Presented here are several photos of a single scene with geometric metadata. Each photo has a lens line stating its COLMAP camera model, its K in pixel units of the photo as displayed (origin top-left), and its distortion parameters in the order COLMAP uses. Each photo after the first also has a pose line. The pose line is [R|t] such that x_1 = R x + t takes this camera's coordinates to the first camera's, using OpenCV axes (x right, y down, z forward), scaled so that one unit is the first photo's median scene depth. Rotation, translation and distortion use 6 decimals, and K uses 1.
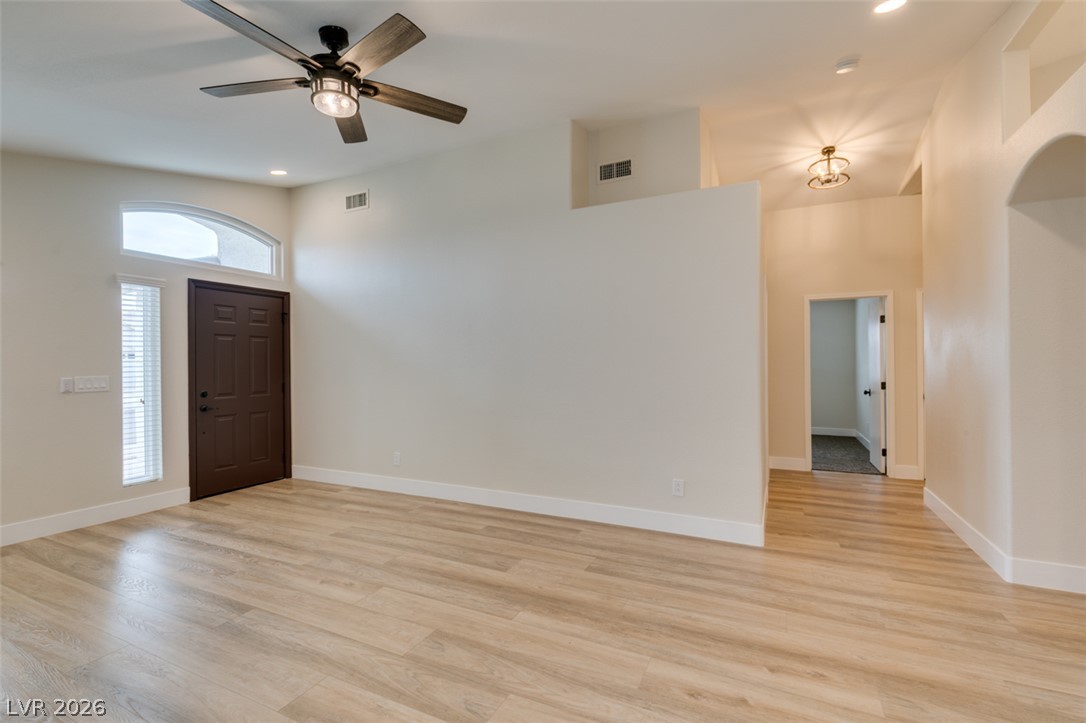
lens RADIAL K [[494.1, 0, 543.6], [0, 494.1, 367.7], [0, 0, 1]] dist [-0.000564, -0.000133]
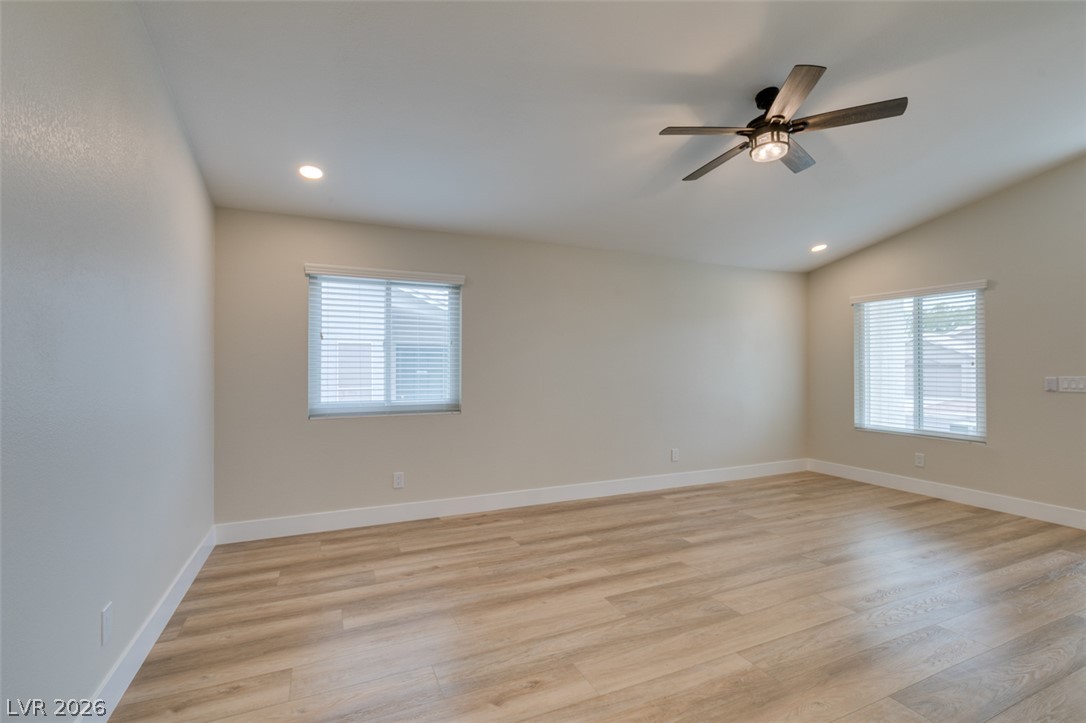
lens RADIAL K [[484.0, 0, 543.0], [0, 484.0, 361.5], [0, 0, 1]] dist [0.000041, -0.000031]
pose [[-0.639863, 0.001684, -0.768487, 0.880549], [0.000468, 0.999998, 0.001801, -0.026404], [0.768489, 0.000793, -0.639863, 1.353095]]
